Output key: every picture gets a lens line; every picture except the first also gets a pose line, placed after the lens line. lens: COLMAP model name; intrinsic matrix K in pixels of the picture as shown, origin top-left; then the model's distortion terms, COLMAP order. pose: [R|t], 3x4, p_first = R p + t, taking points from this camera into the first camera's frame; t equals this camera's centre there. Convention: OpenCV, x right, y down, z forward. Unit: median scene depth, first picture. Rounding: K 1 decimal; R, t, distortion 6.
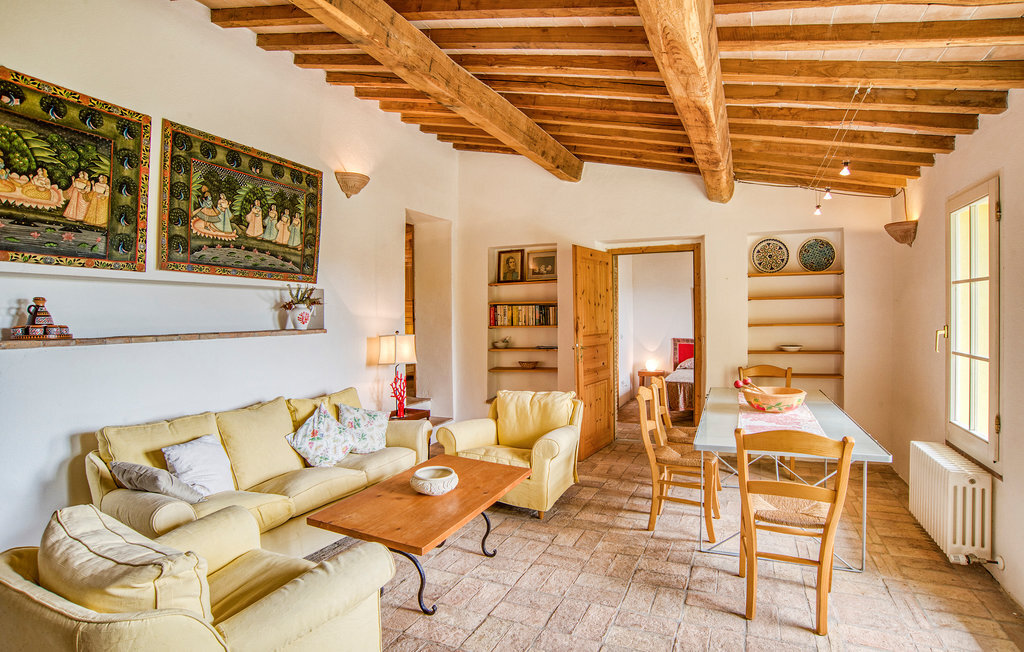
lens RADIAL K [[514.6, 0, 510.4], [0, 514.6, 322.9], [0, 0, 1]] dist [-0.050795, 0.018025]
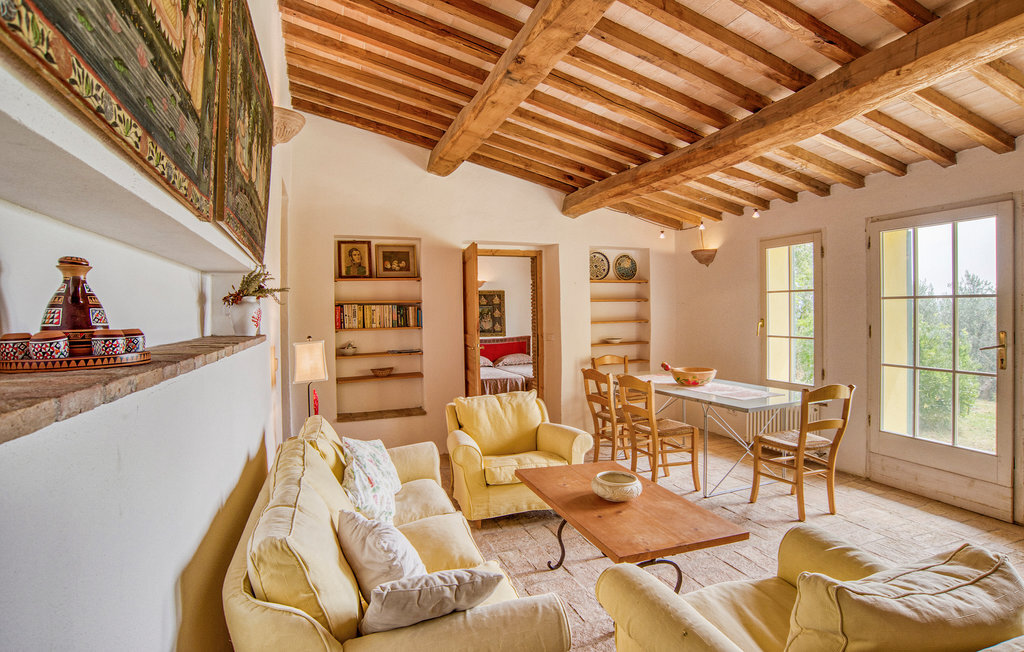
lens RADIAL K [[514.6, 0, 518.3], [0, 514.6, 325.3], [0, 0, 1]] dist [-0.050795, 0.018025]
pose [[0.706642, -0.015627, 0.707399, -0.439291], [0.019135, 0.999812, 0.002971, 0.002738], [-0.707313, 0.011437, 0.706808, 0.218360]]
